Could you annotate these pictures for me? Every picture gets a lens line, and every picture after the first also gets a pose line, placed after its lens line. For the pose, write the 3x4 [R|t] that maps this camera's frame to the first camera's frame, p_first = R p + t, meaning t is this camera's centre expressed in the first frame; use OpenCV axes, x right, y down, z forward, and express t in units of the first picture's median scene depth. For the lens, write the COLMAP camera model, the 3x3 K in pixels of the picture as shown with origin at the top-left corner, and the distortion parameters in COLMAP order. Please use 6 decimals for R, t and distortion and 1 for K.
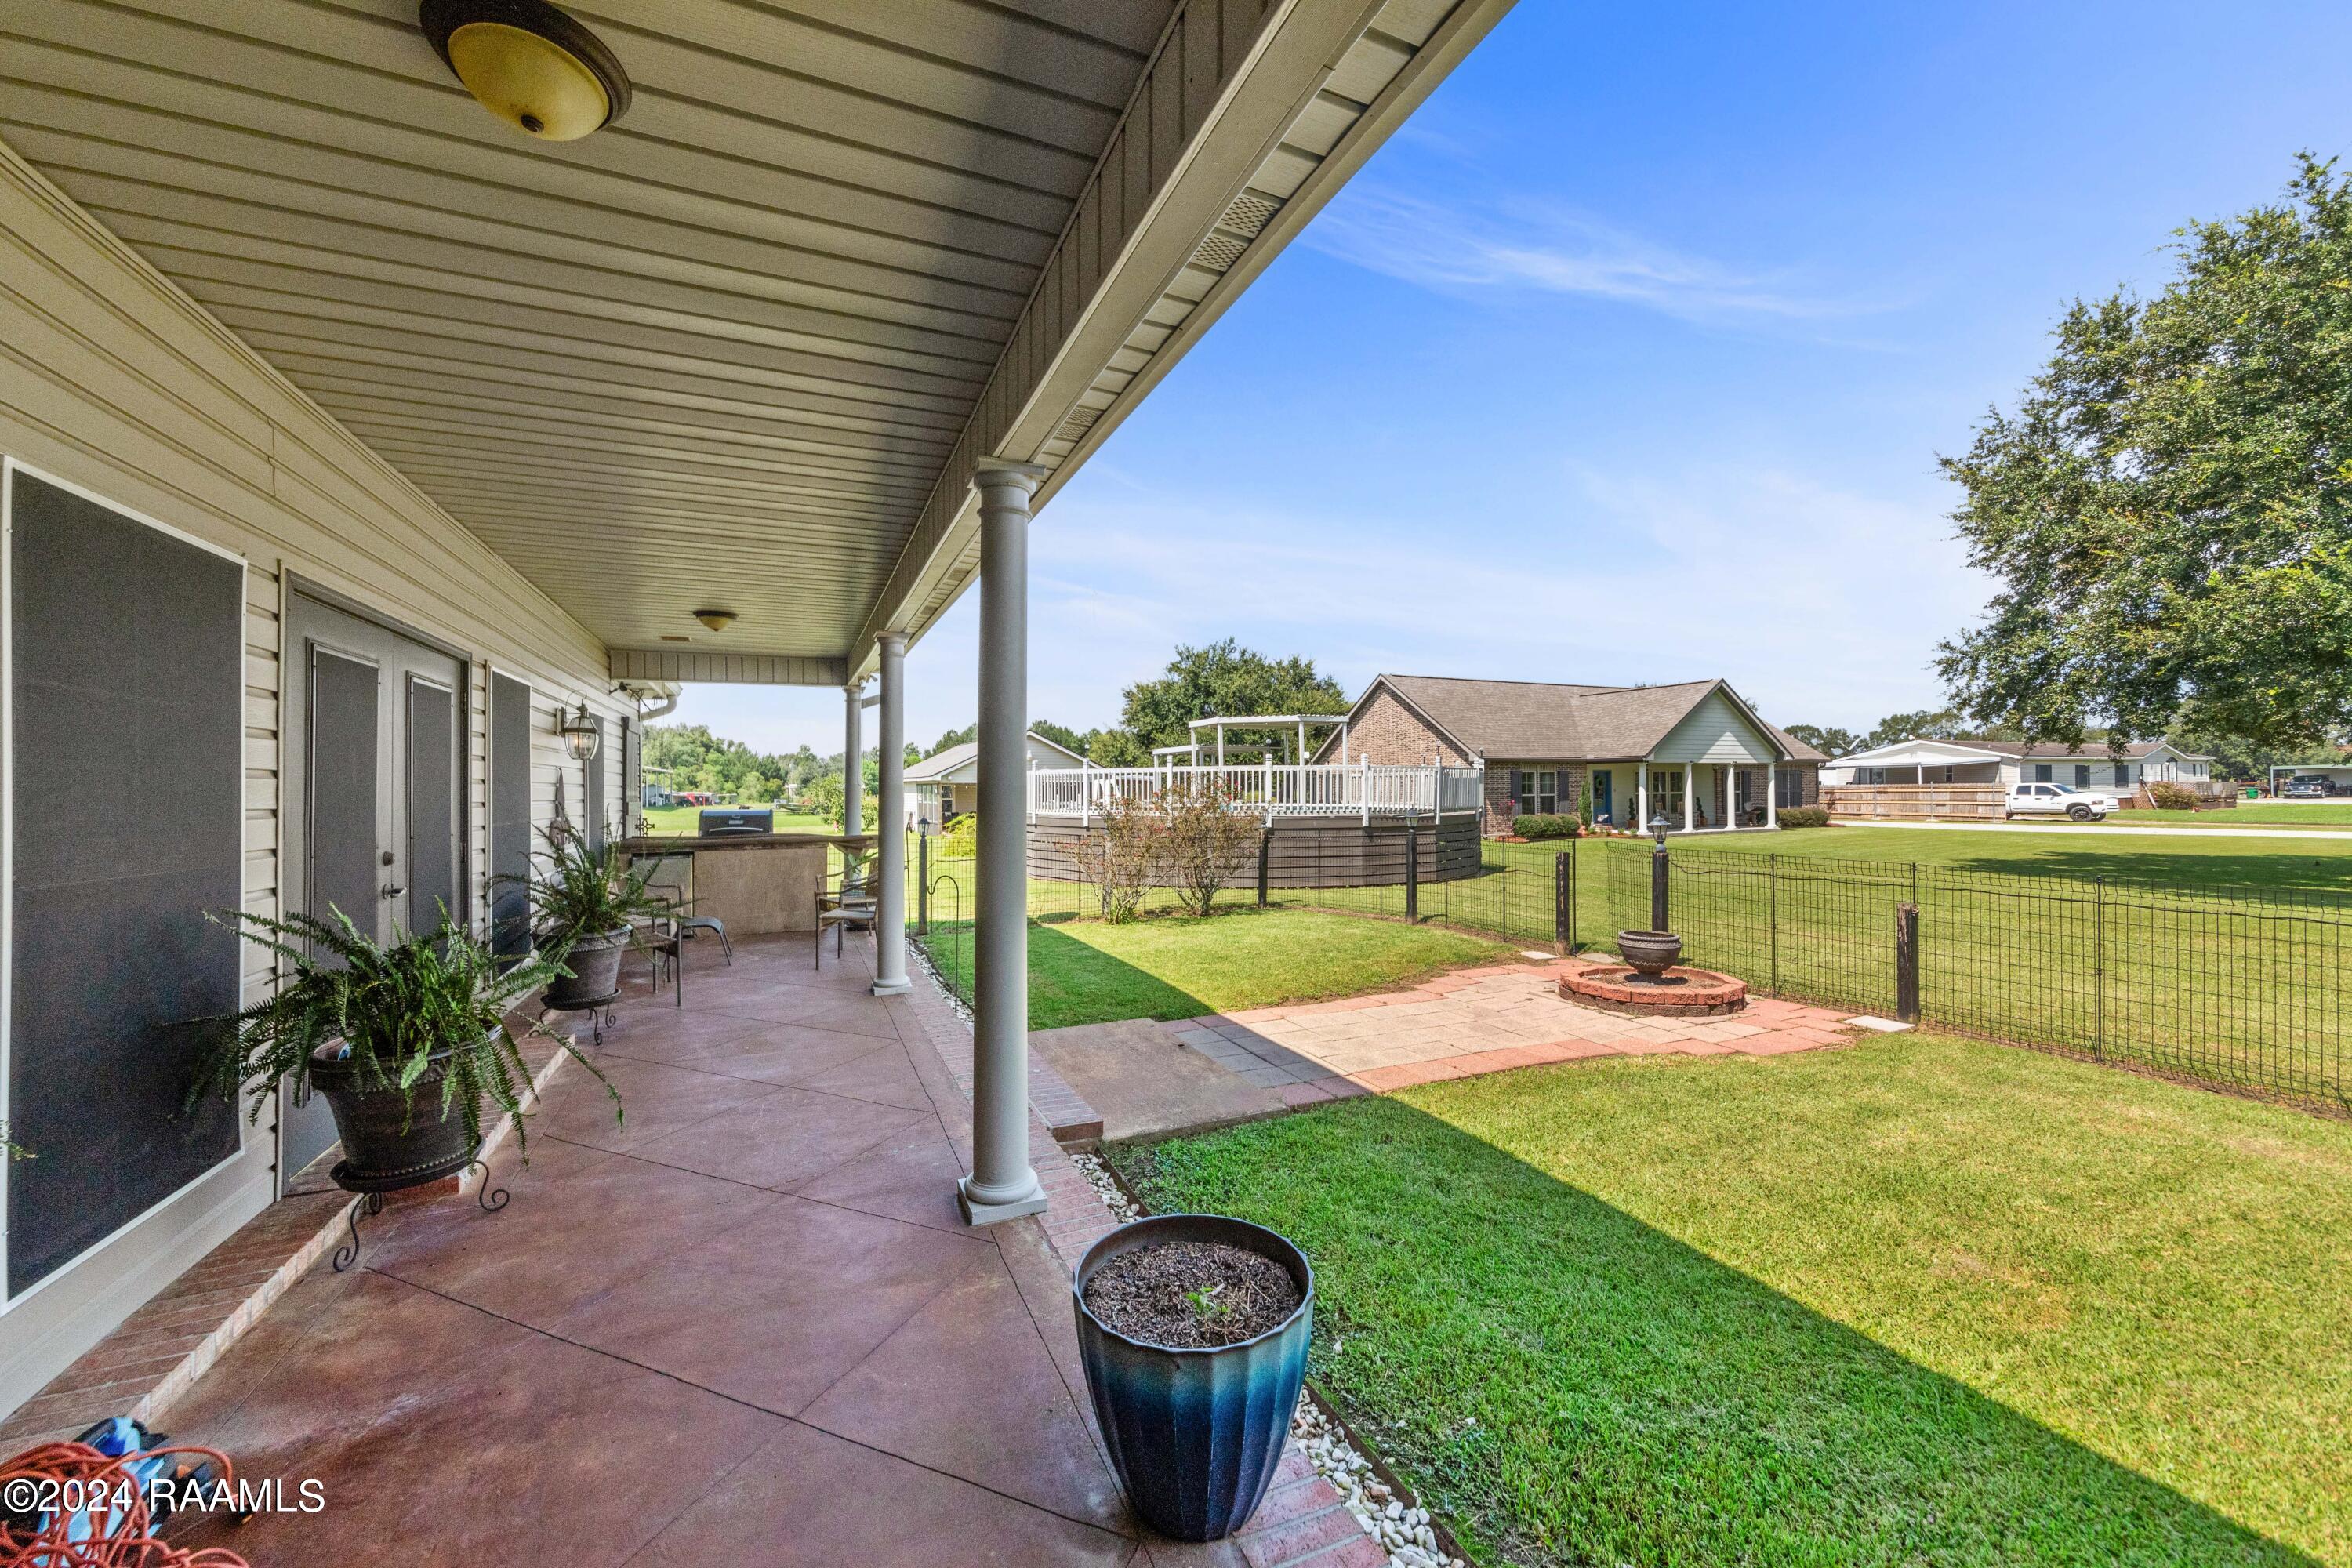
lens RADIAL K [[892.2, 0, 1156.2], [0, 892.2, 785.7], [0, 0, 1]] dist [-0.007447, 0.002491]
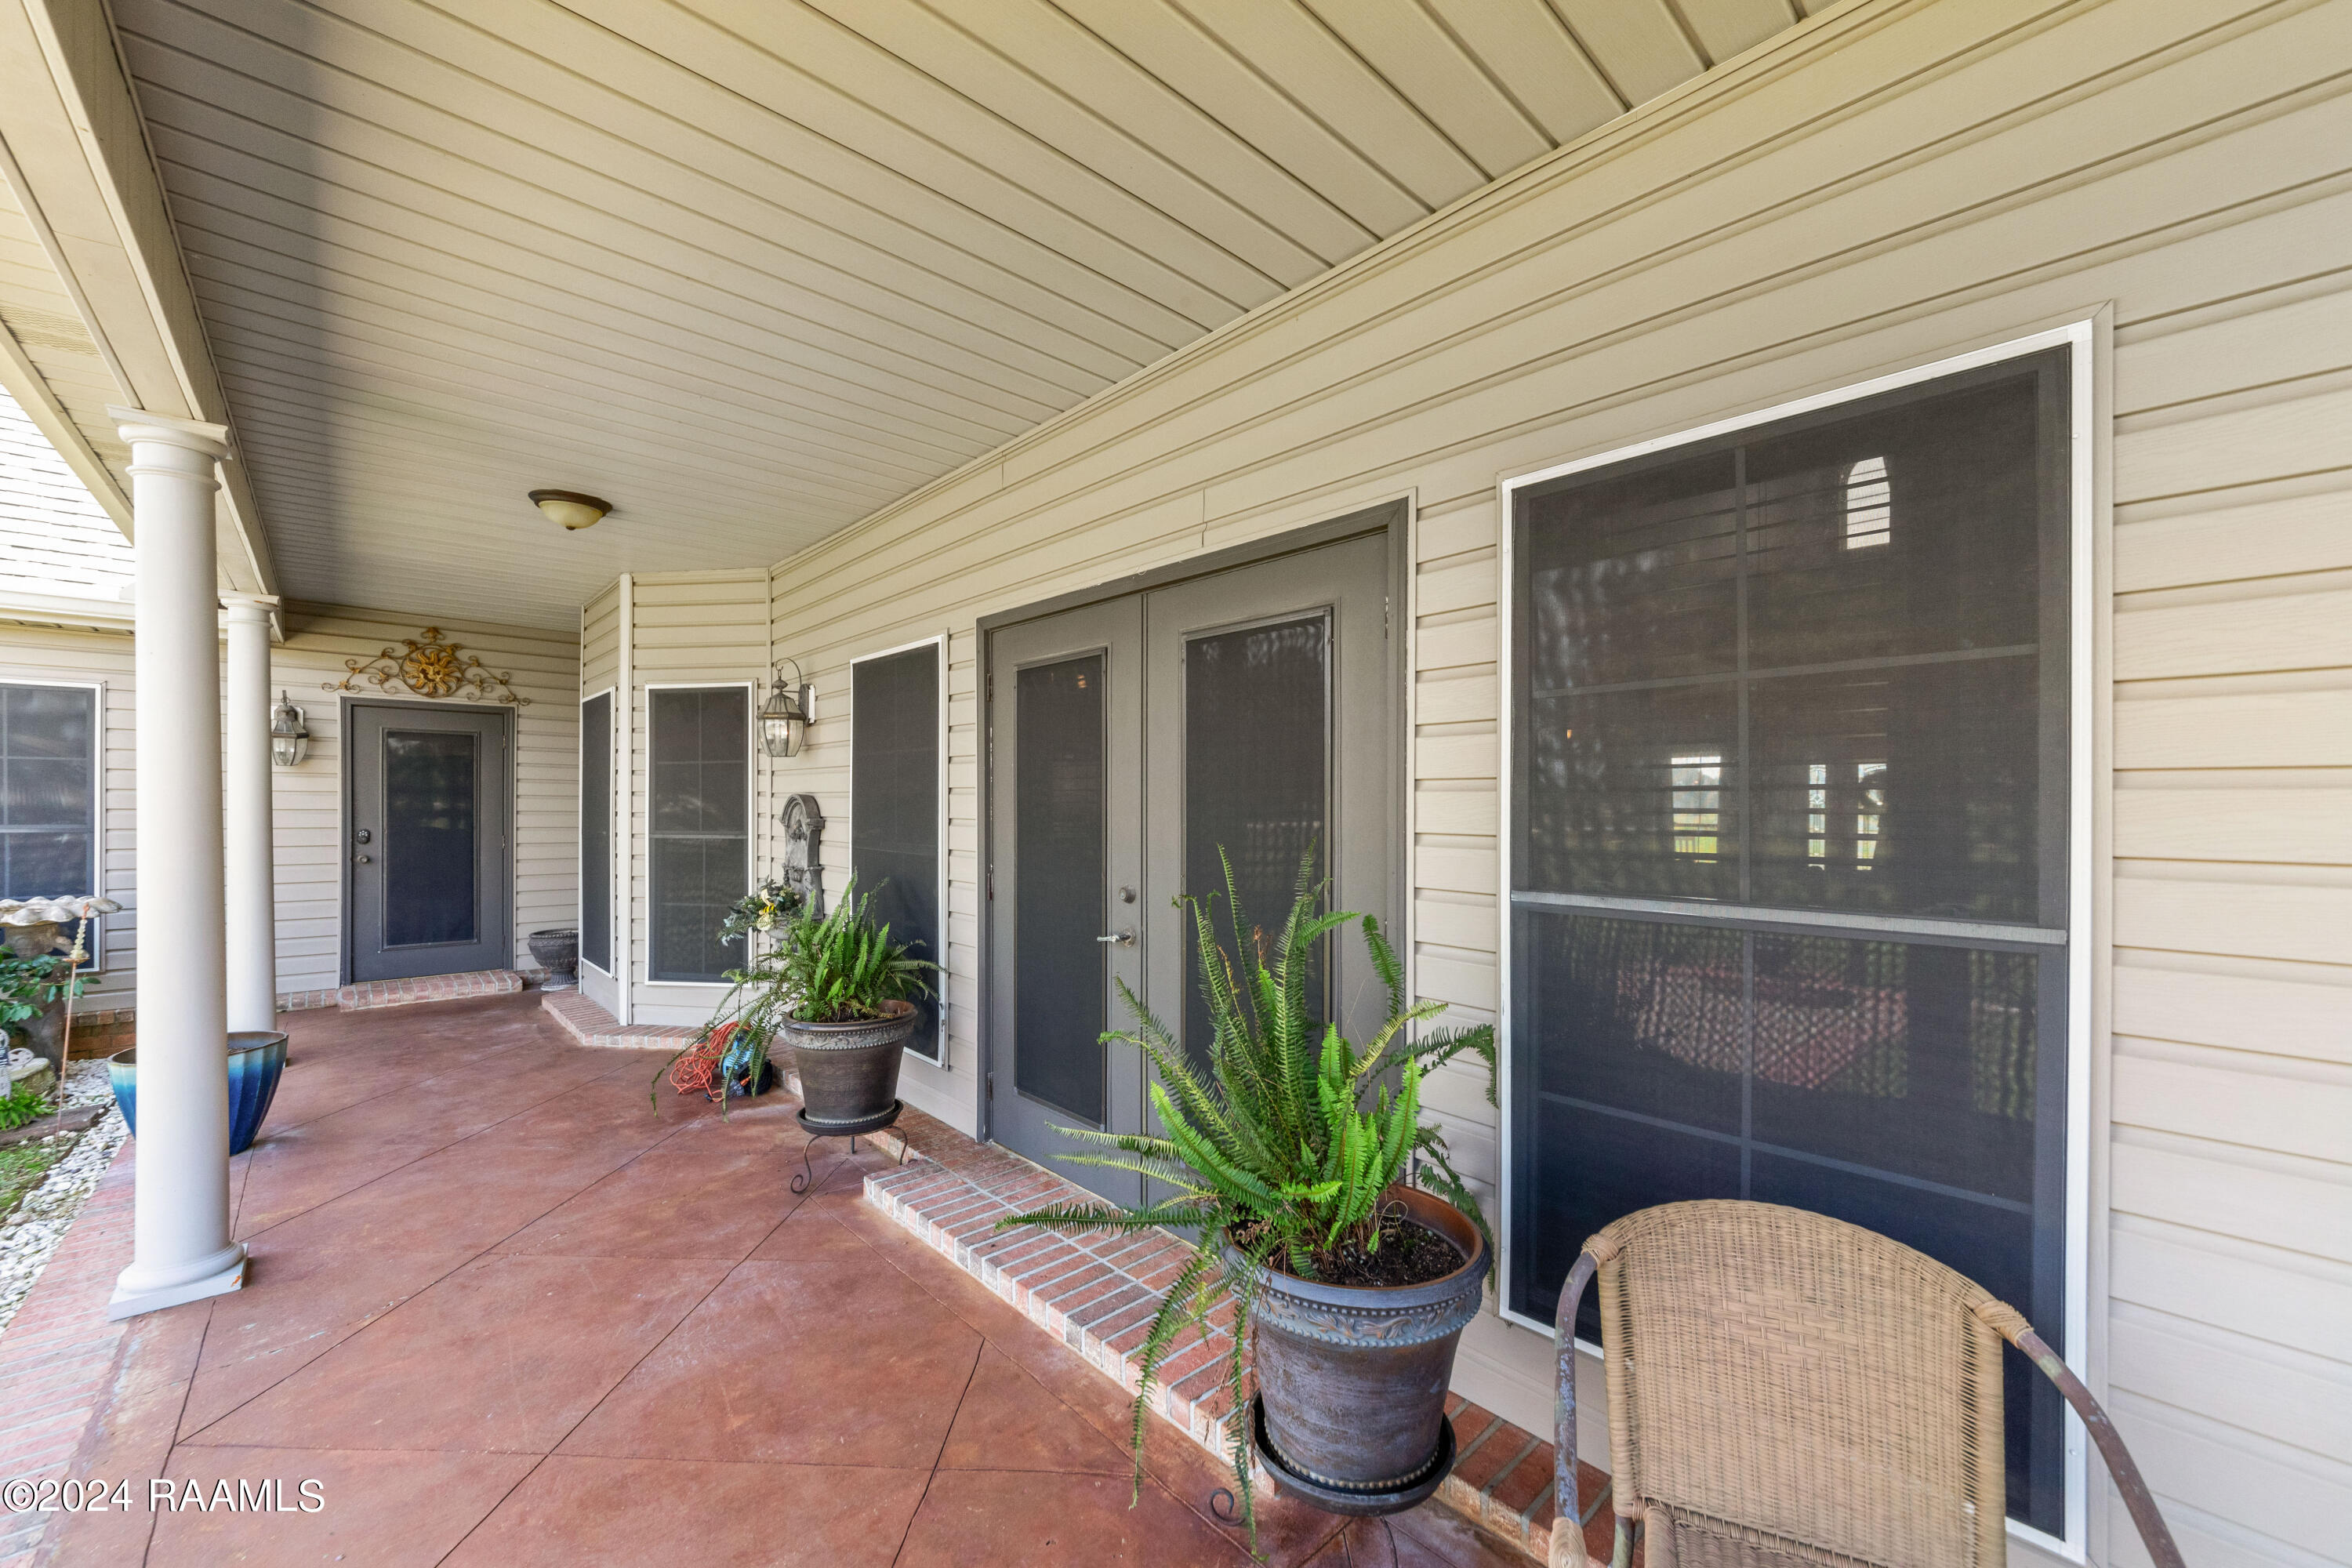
lens RADIAL K [[892.2, 0, 1168.1], [0, 892.2, 797.4], [0, 0, 1]] dist [-0.007447, 0.002491]
pose [[-0.937860, 0.001776, -0.347010, -0.130831], [0.002897, 0.999992, -0.002712, -0.000457], [0.347002, -0.003549, -0.937858, 0.362160]]
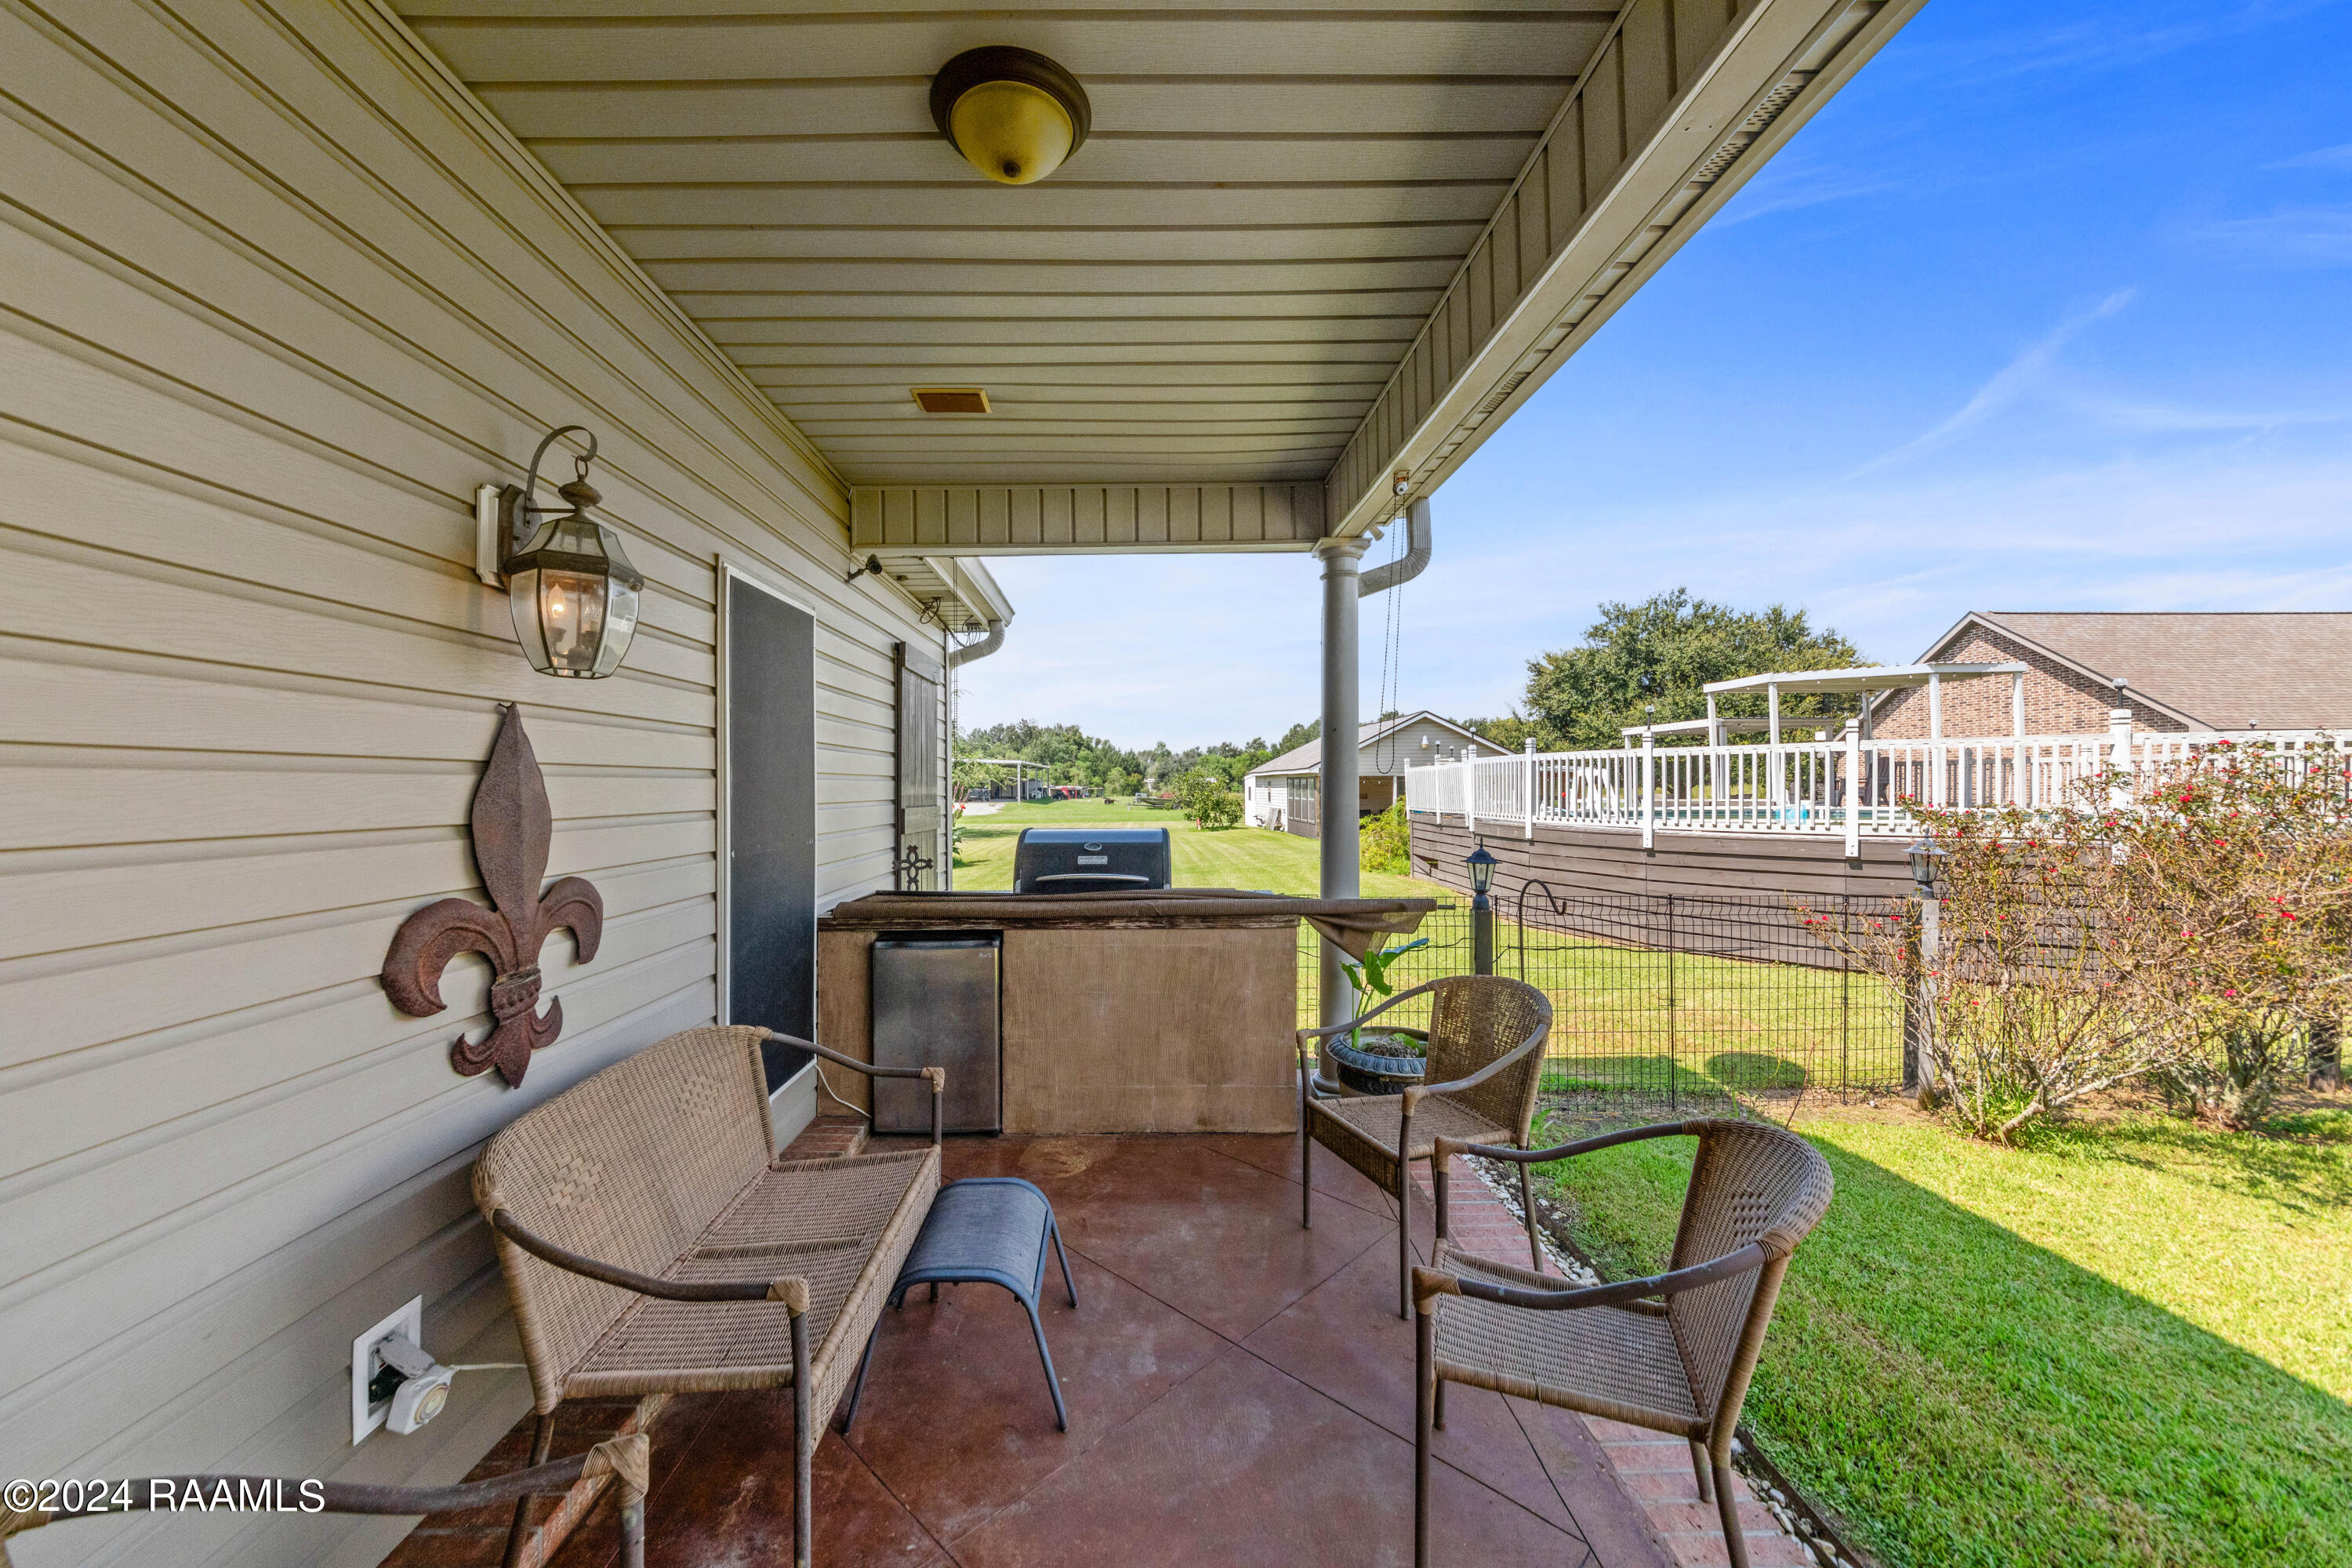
lens RADIAL K [[892.2, 0, 1153.2], [0, 892.2, 771.9], [0, 0, 1]] dist [-0.007447, 0.002491]
pose [[0.927079, -0.004801, -0.374836, -0.054280], [0.001477, 0.999957, -0.009154, 0.000512], [0.374864, 0.007933, 0.927046, 0.117344]]
